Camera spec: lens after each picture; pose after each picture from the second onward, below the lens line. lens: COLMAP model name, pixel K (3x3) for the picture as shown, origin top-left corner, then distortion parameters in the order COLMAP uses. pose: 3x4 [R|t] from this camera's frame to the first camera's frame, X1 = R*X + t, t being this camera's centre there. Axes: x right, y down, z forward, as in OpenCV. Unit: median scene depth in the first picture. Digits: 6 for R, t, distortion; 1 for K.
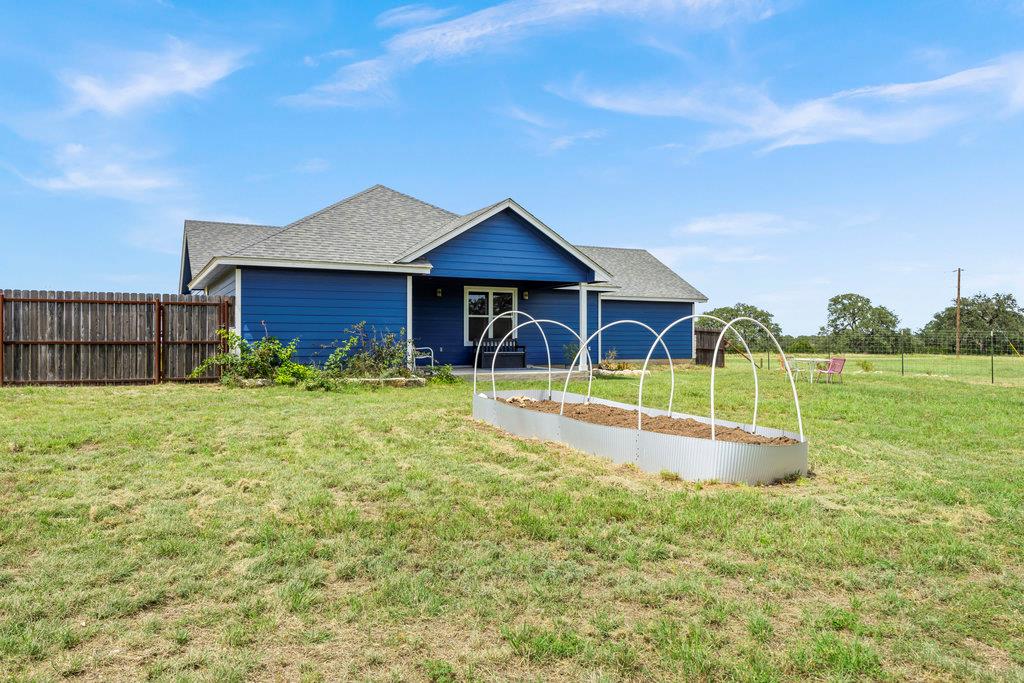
lens RADIAL K [[759.4, 0, 512.0], [0, 759.4, 341.5], [0, 0, 1]] dist [0.003252, 0.000037]
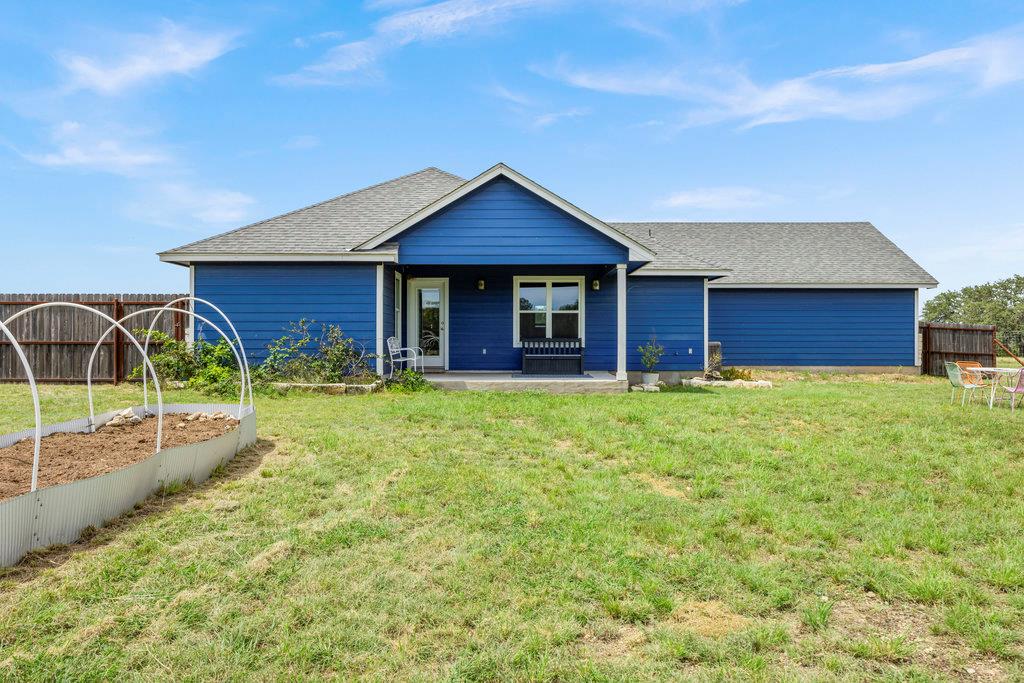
lens RADIAL K [[759.4, 0, 512.0], [0, 759.4, 341.5], [0, 0, 1]] dist [0.003252, 0.000037]
pose [[0.888561, -0.002661, -0.458751, 0.391074], [0.000480, 0.999988, -0.004871, 0.004211], [0.458758, 0.004108, 0.888552, 0.305608]]
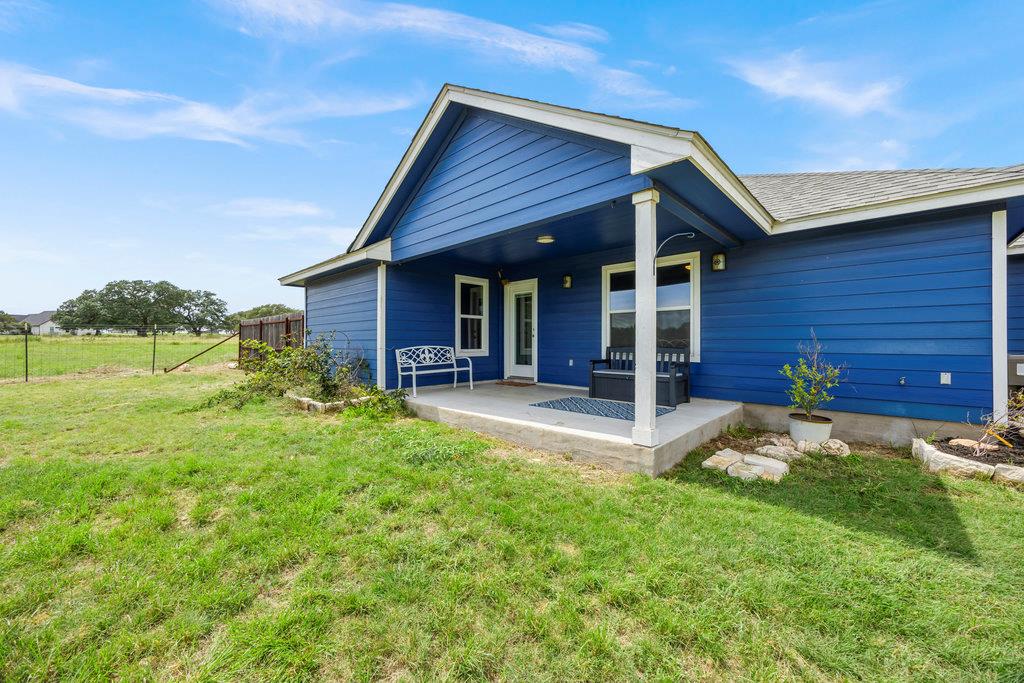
lens RADIAL K [[390.6, 0, 509.6], [0, 390.6, 339.9], [0, 0, 1]] dist [-0.001398, -0.000351]
pose [[0.315274, -0.008087, -0.948966, 0.277454], [-0.001753, 0.999957, -0.009104, -0.008580], [0.948999, 0.004534, 0.315246, 0.998024]]
